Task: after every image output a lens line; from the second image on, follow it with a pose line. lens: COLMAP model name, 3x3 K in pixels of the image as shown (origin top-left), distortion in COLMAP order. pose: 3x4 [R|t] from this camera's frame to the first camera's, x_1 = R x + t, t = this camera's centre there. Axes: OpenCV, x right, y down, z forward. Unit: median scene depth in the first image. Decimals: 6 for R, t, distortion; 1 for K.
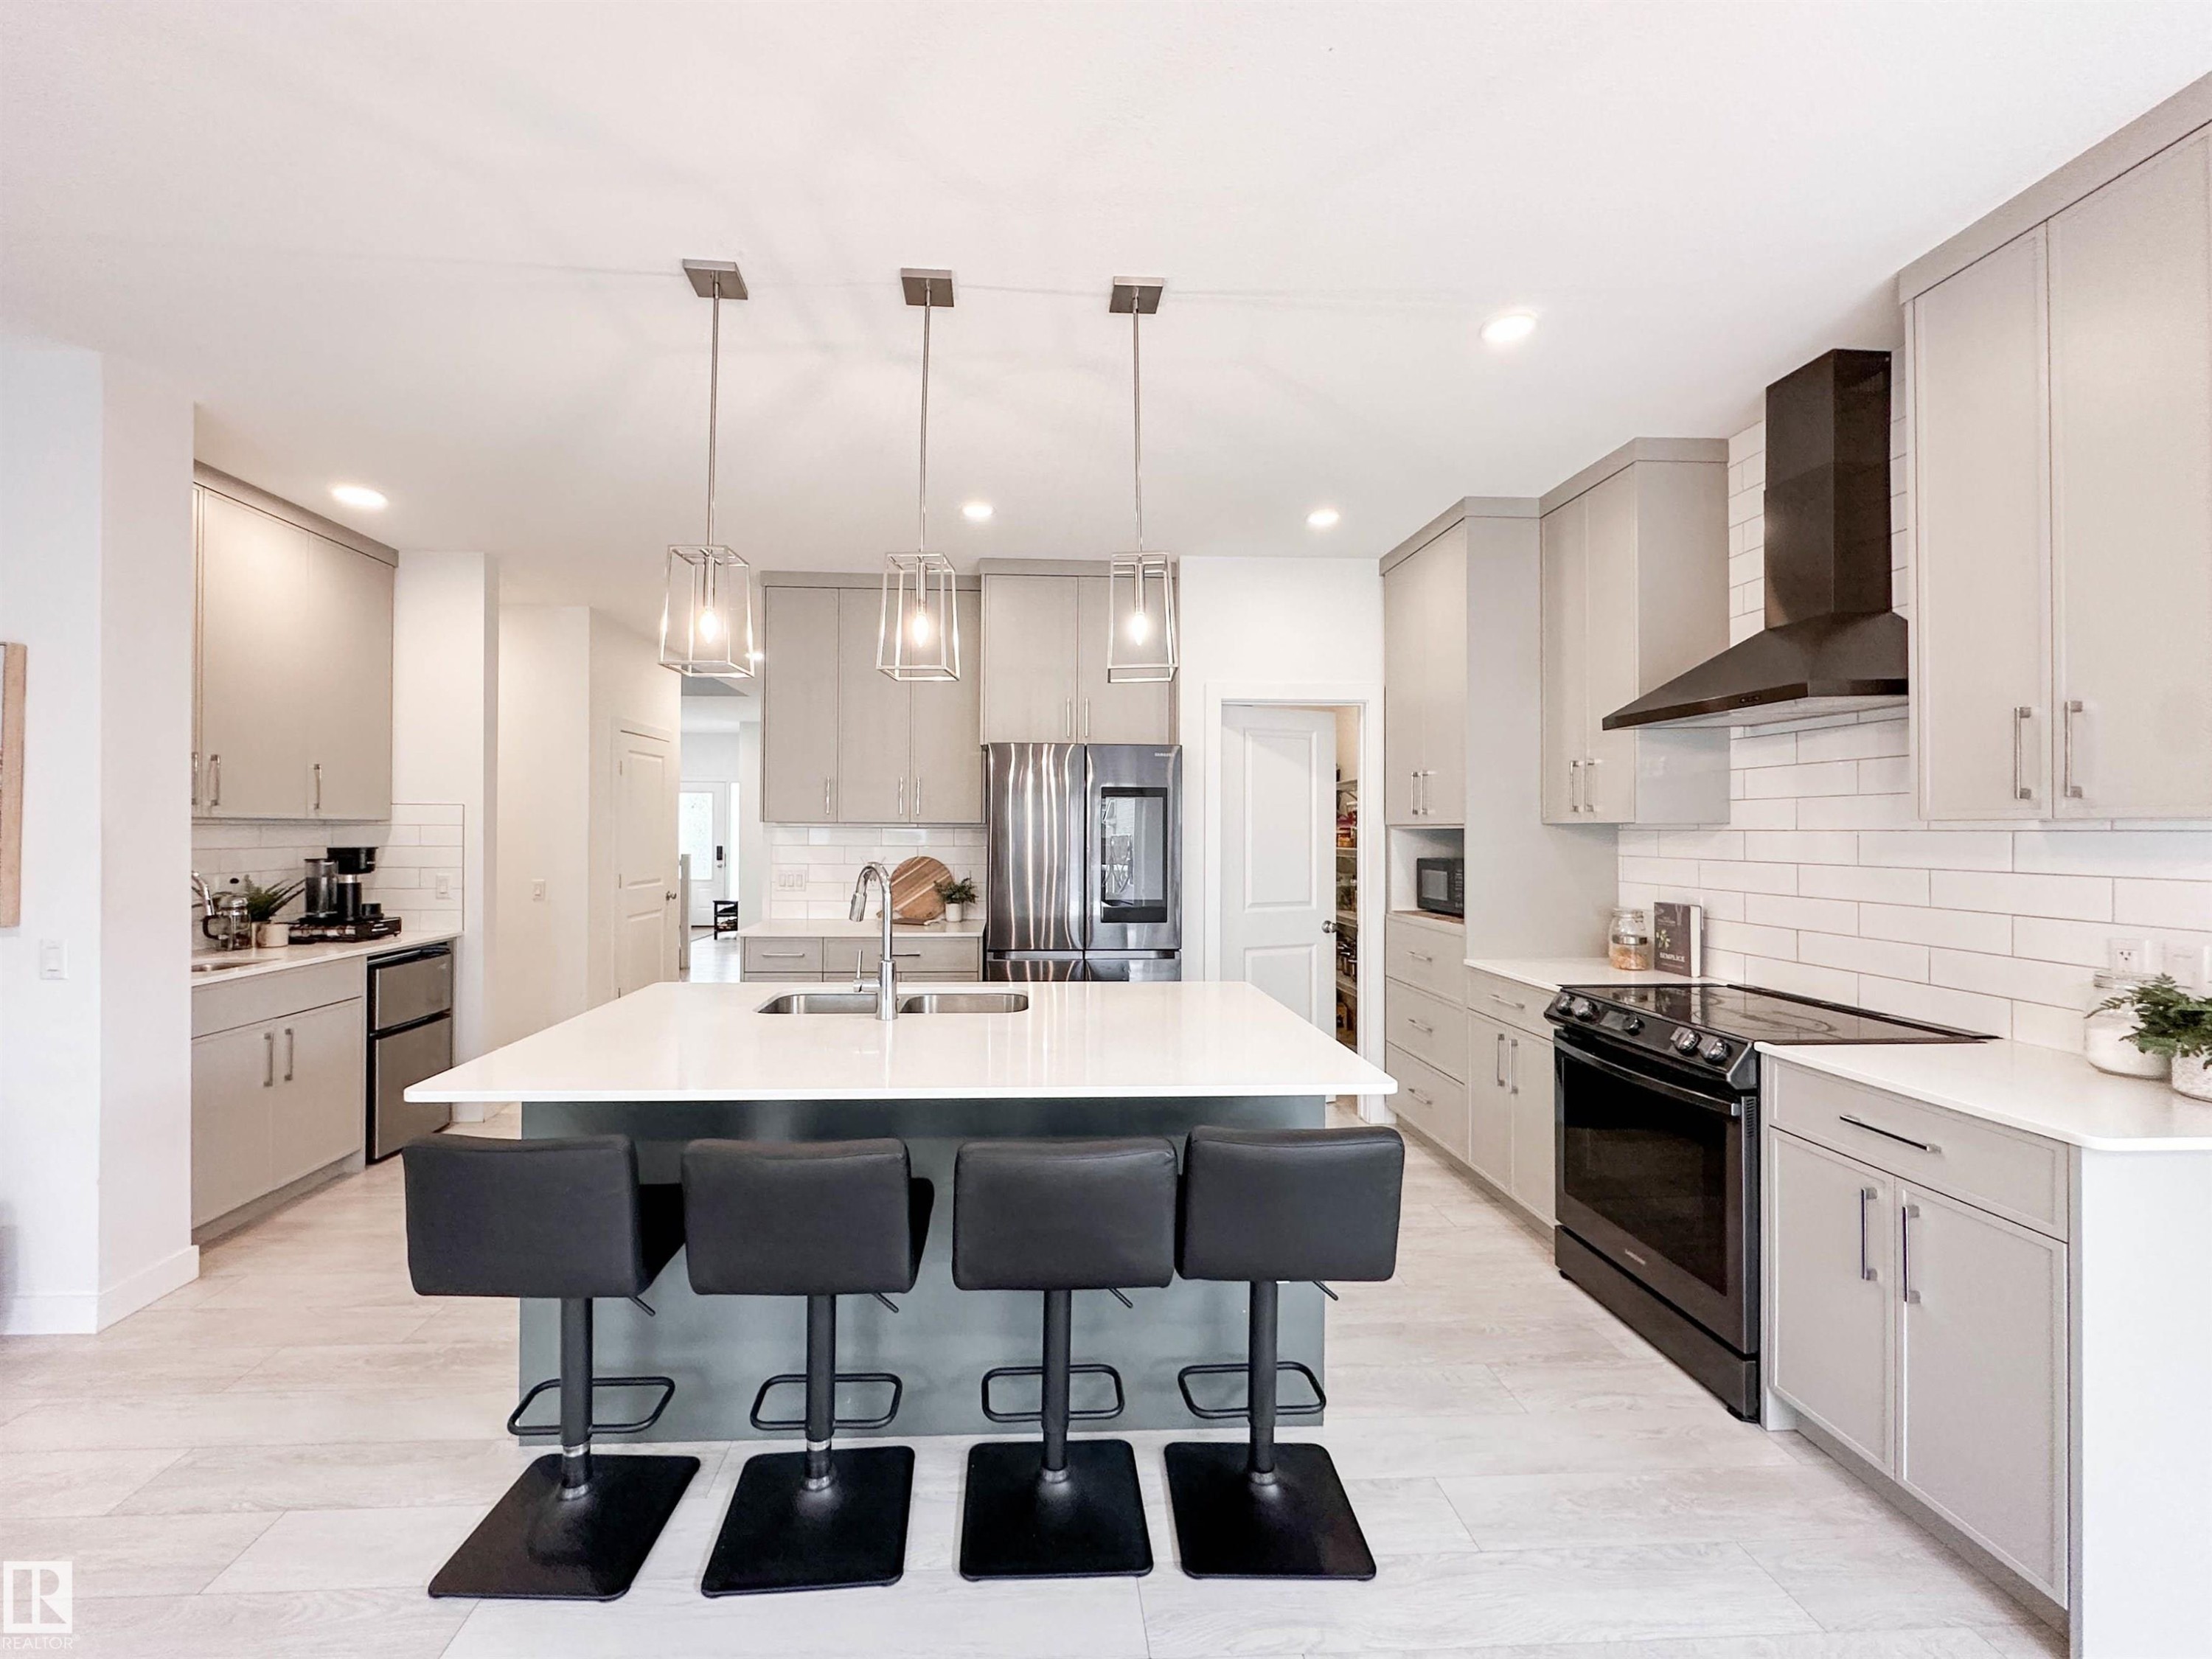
lens RADIAL K [[917.2, 0, 1053.5], [0, 917.2, 825.3], [0, 0, 1]] dist [-0.003418, 0.000372]
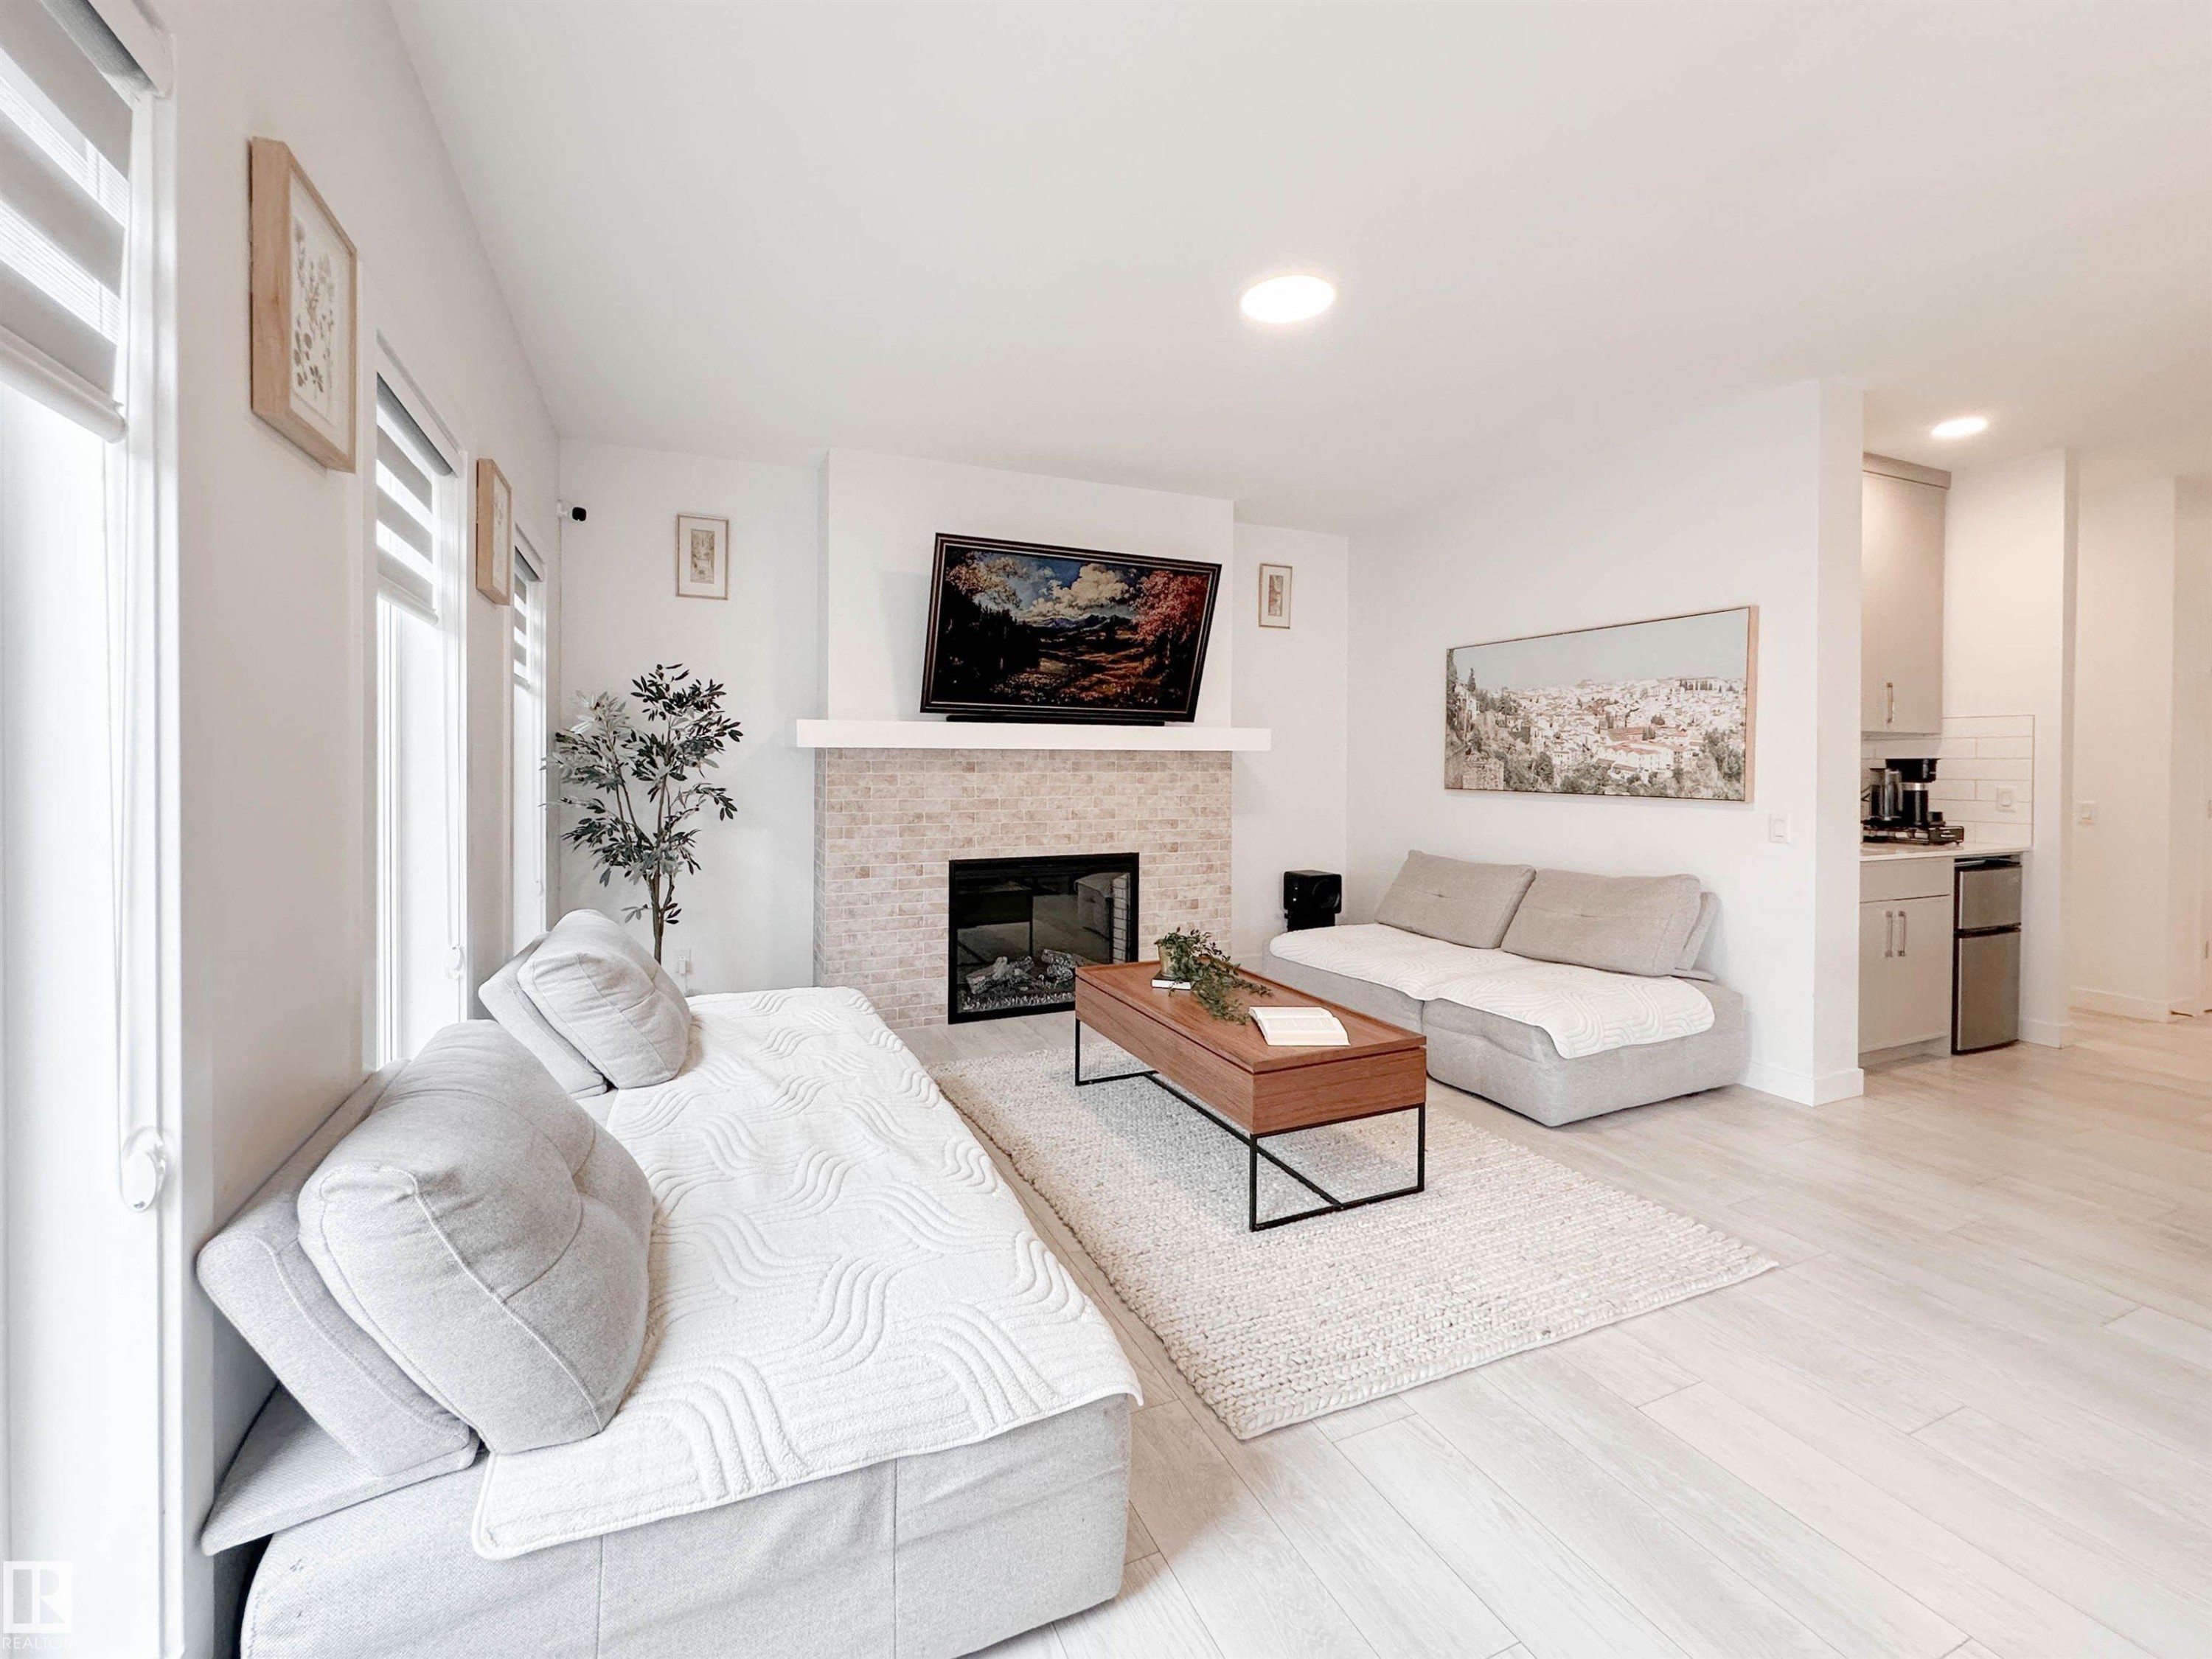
lens RADIAL K [[917.2, 0, 1095.1], [0, 917.2, 760.2], [0, 0, 1]] dist [-0.003418, 0.000372]
pose [[0.353984, 0.000491, -0.935251, -0.136599], [0.001282, 0.999999, 0.001010, 0.034055], [0.935251, -0.001557, 0.353983, -0.409540]]
